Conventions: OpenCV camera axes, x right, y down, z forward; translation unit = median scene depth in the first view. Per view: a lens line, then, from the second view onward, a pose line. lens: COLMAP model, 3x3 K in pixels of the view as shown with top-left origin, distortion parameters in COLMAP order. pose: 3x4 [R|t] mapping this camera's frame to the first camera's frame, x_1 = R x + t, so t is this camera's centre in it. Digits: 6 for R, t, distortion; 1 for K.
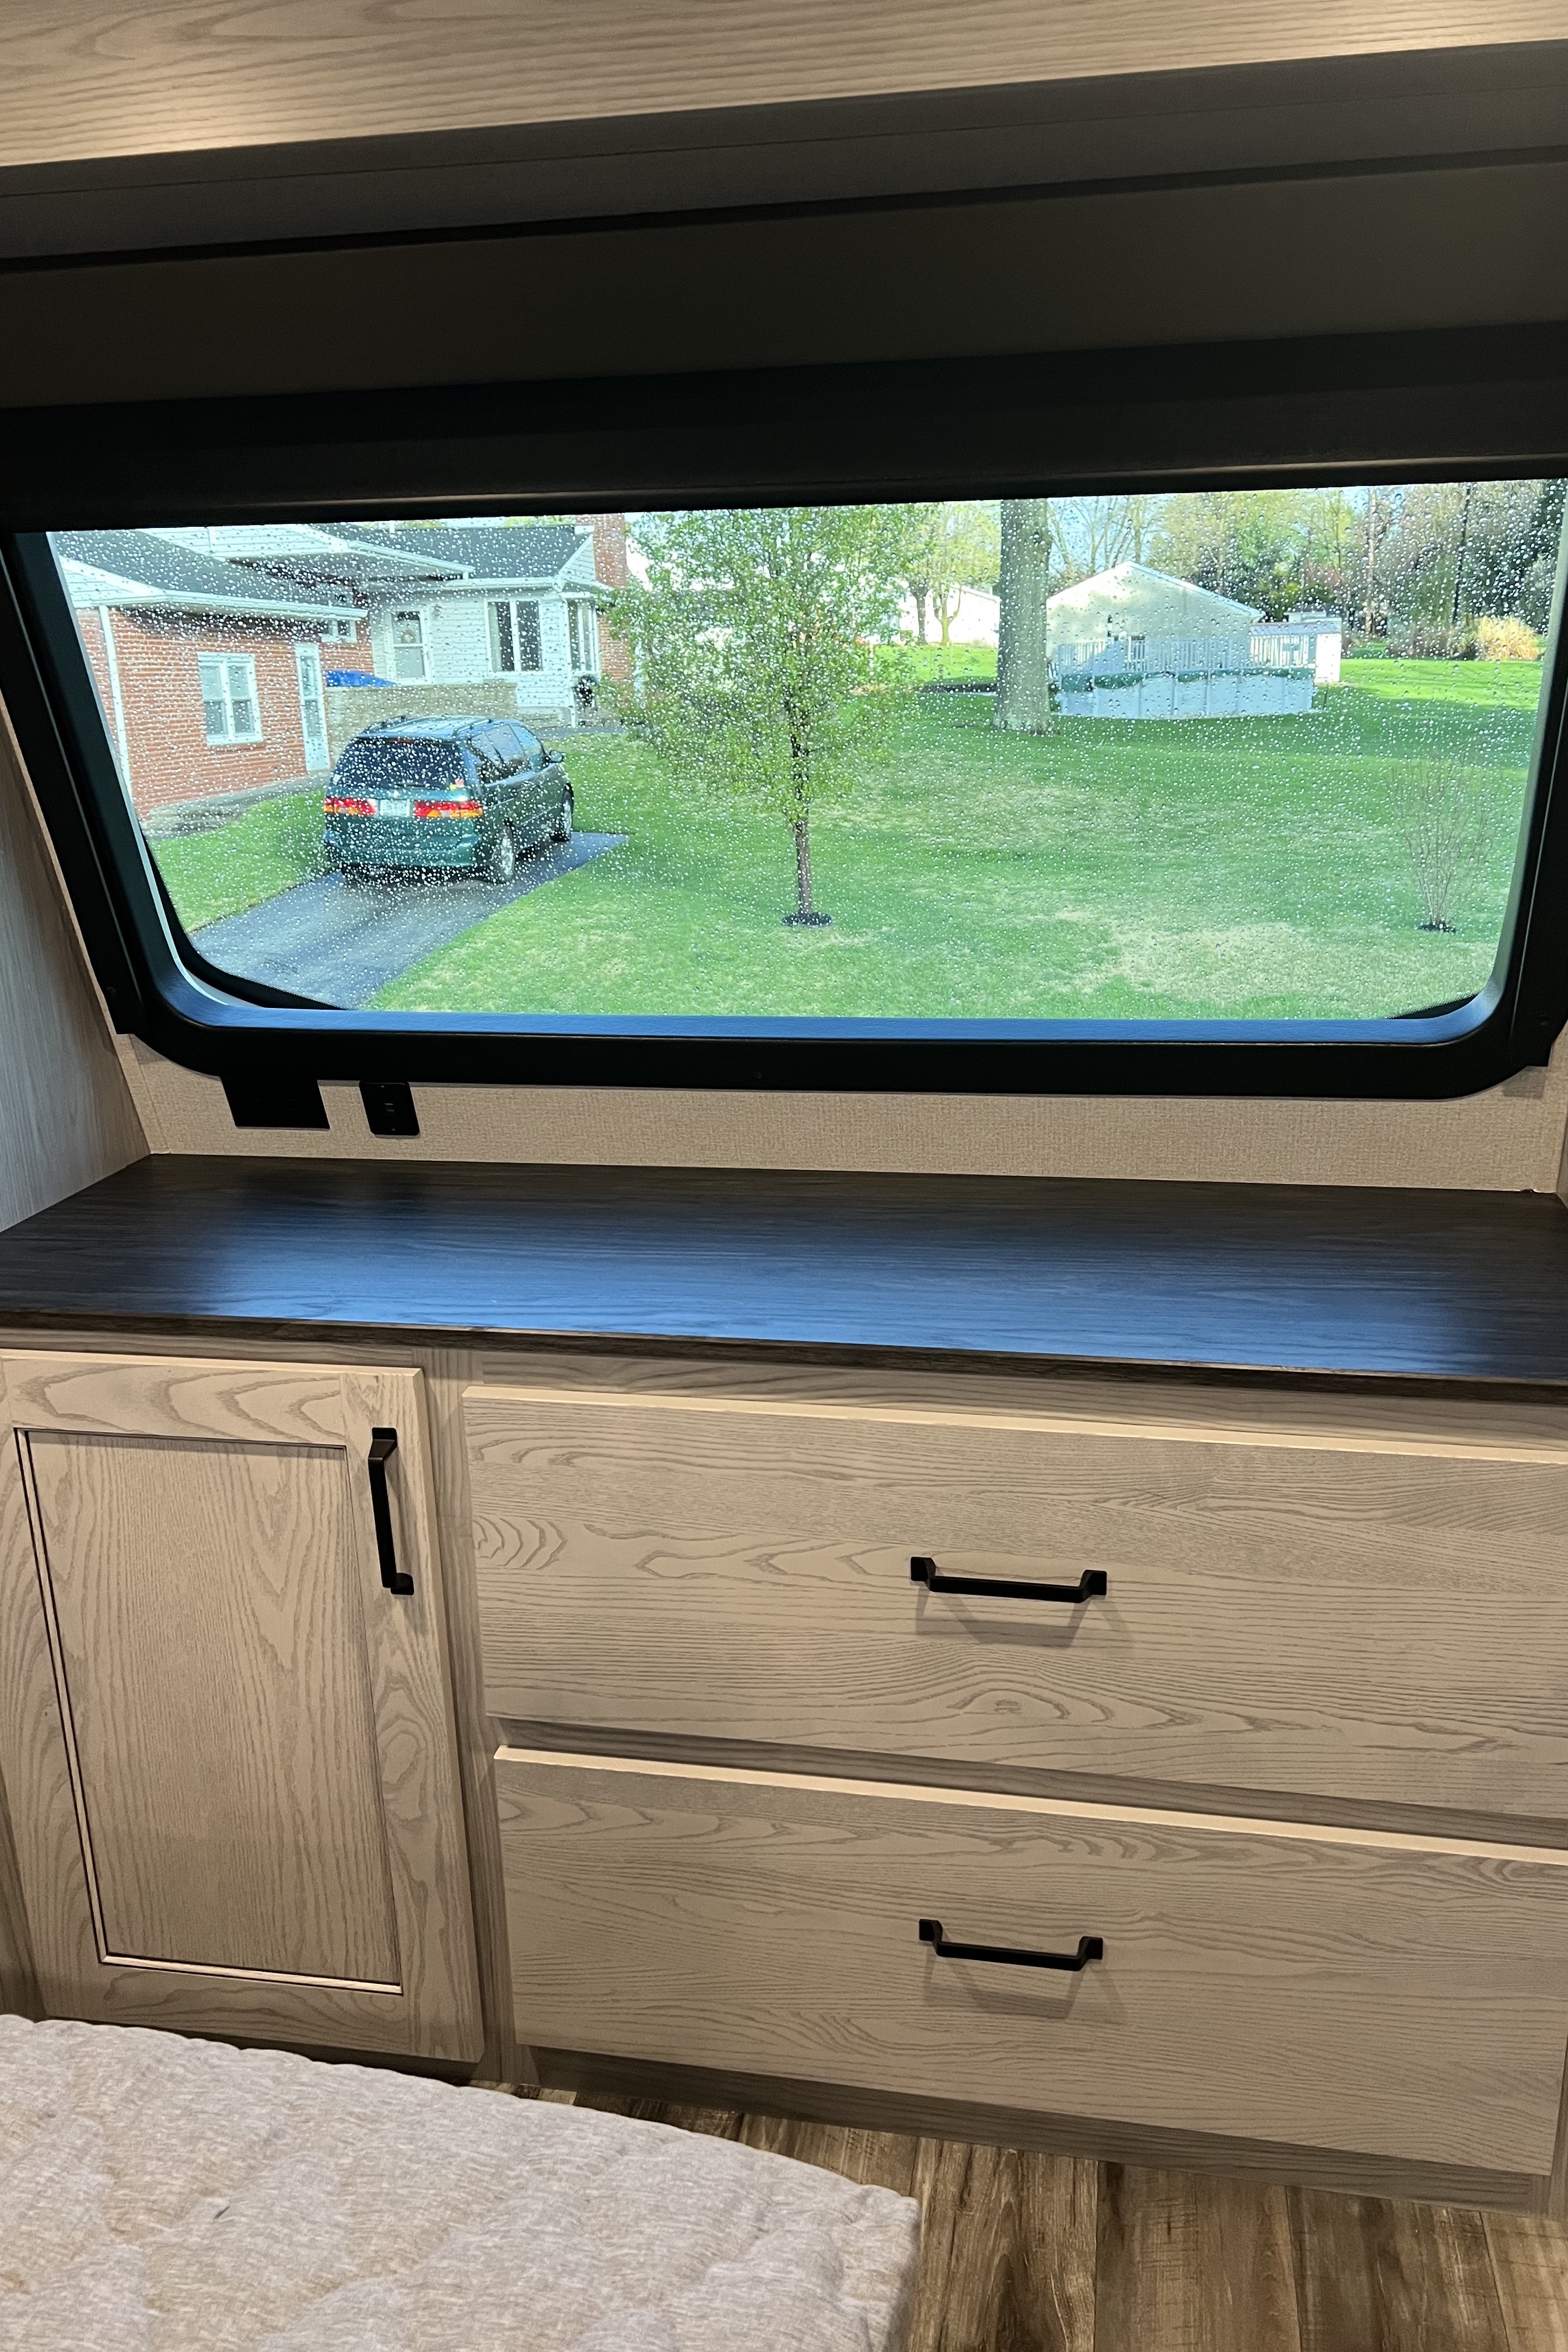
lens RADIAL K [[1707.8, 0, 784.0], [0, 1707.8, 1176.0], [0, 0, 1]] dist [0.195631, -0.280164]
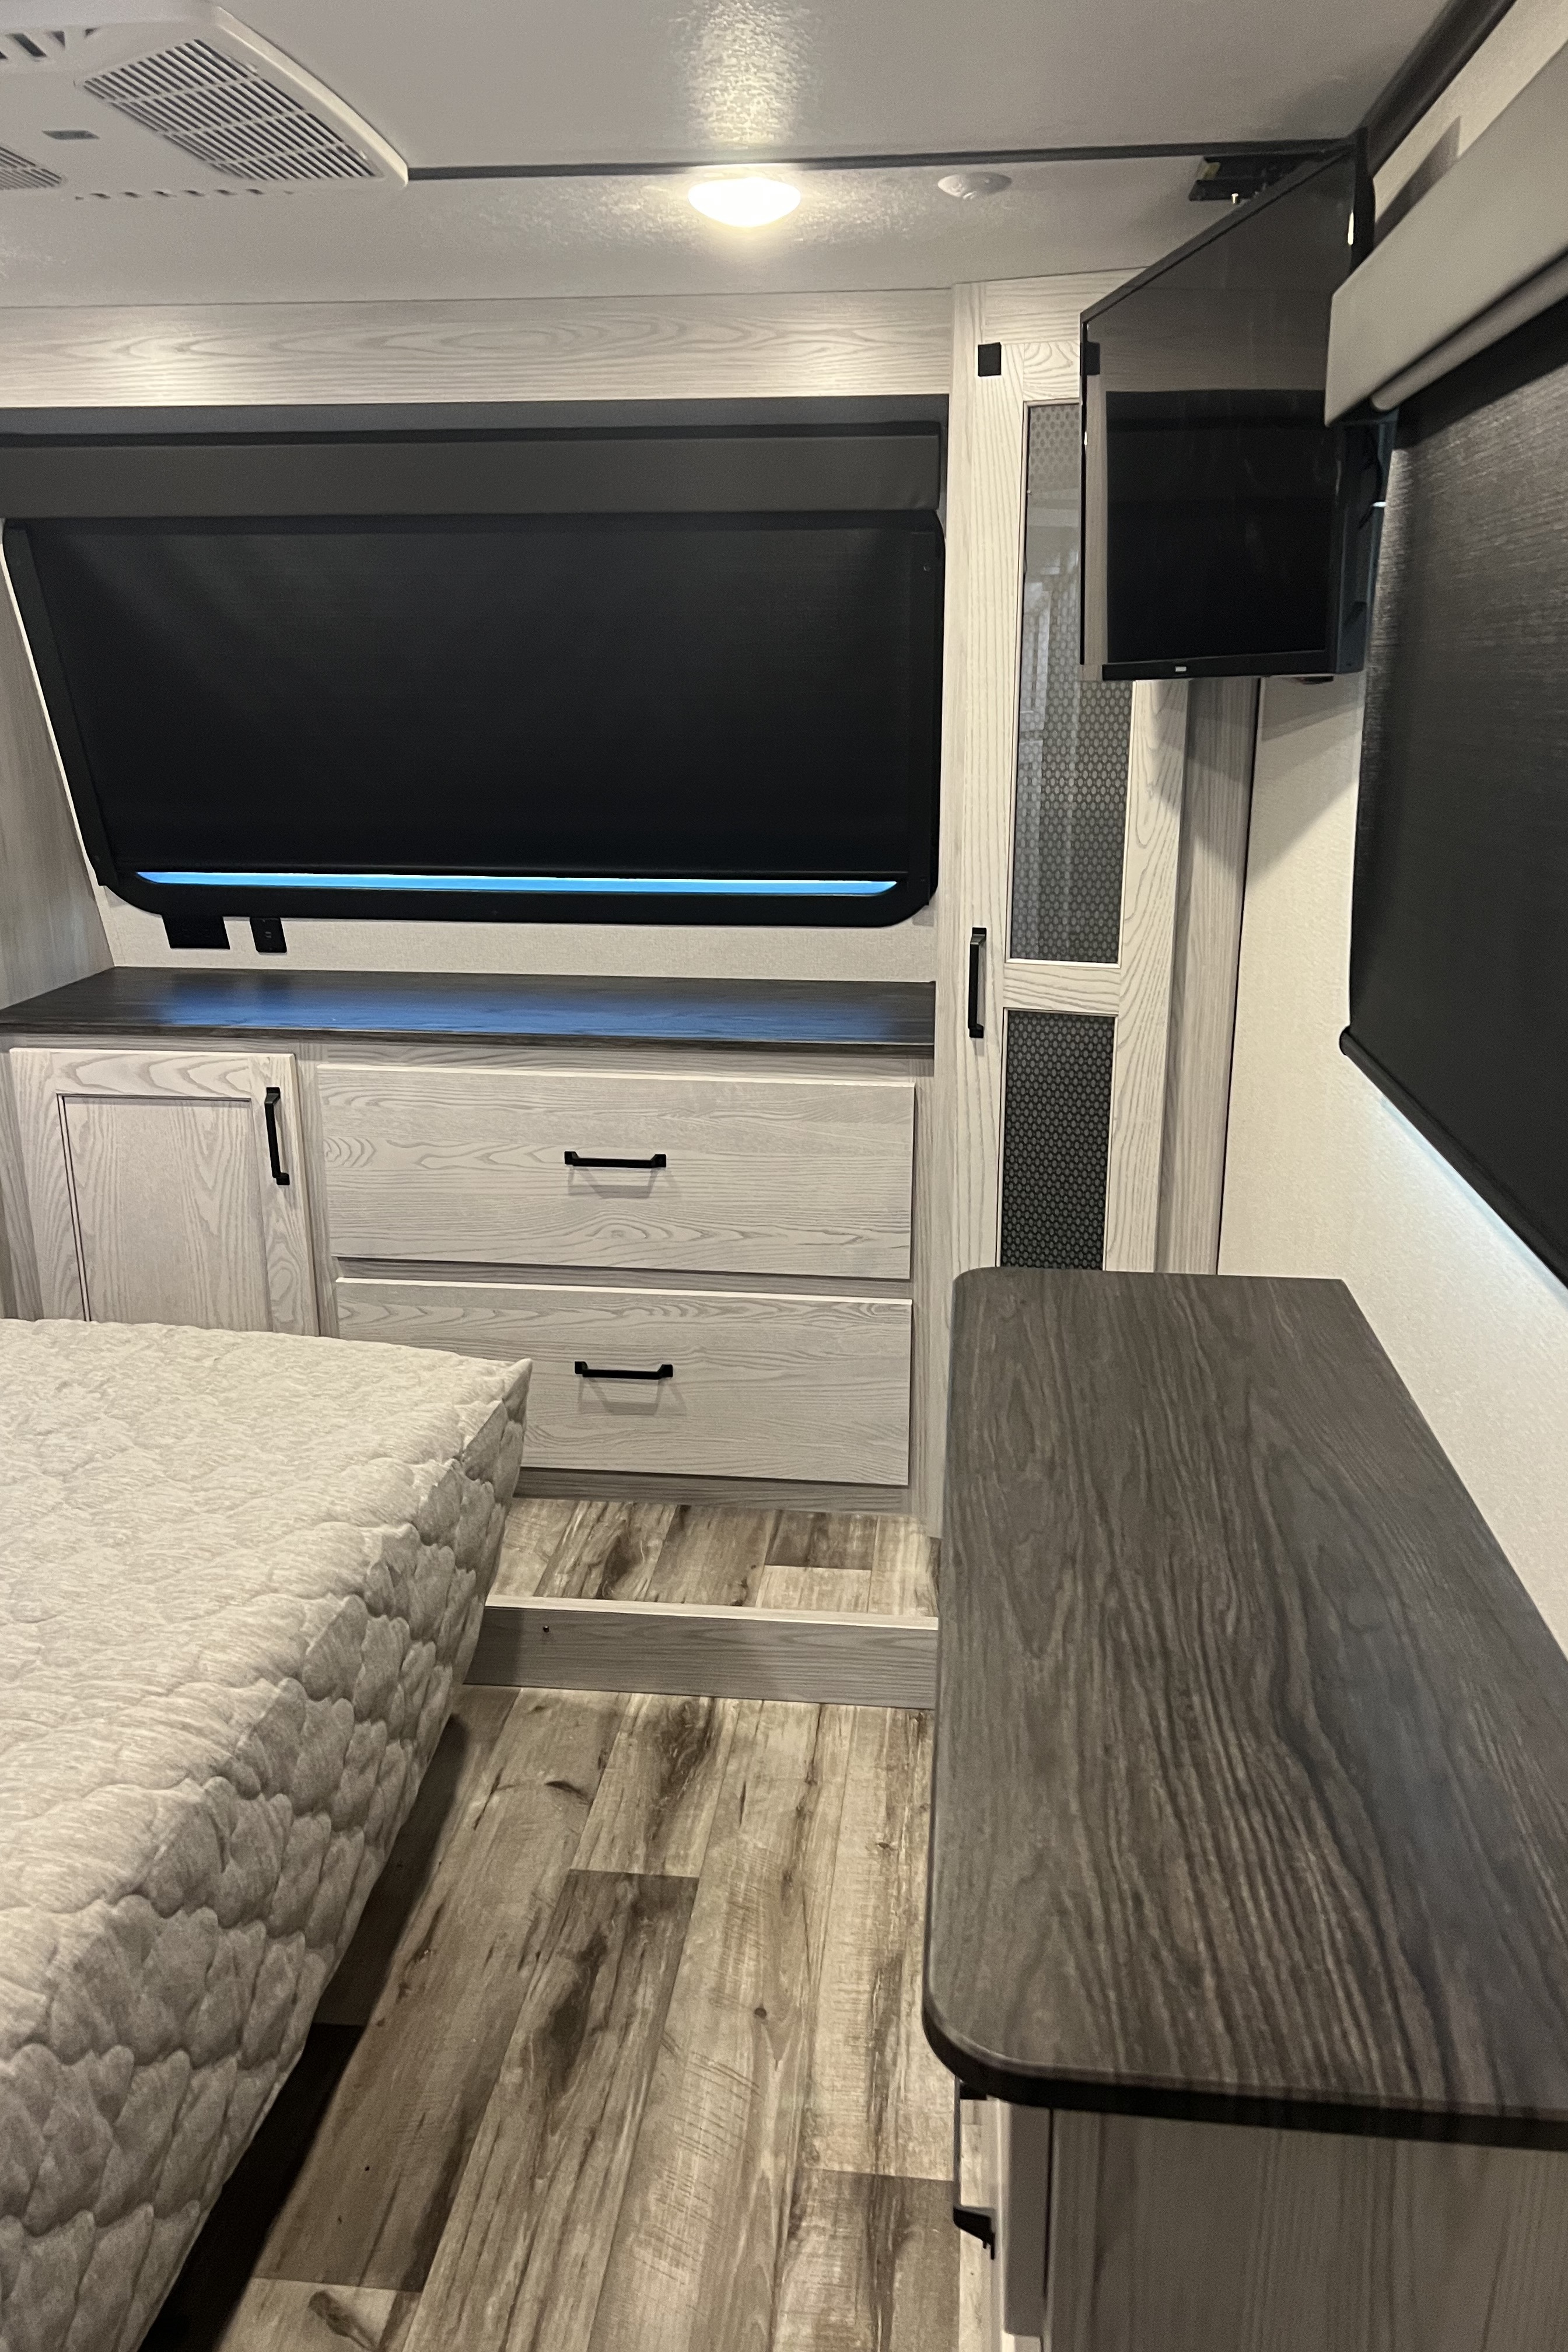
lens RADIAL K [[1871.7, 0, 800.8], [0, 1871.7, 1167.8], [0, 0, 1]] dist [0.102842, -0.005720]
pose [[0.997052, 0.001716, 0.076705, 0.164521], [0.000060, 0.999732, -0.023146, 0.271632], [-0.076724, 0.023083, 0.996785, -0.987747]]
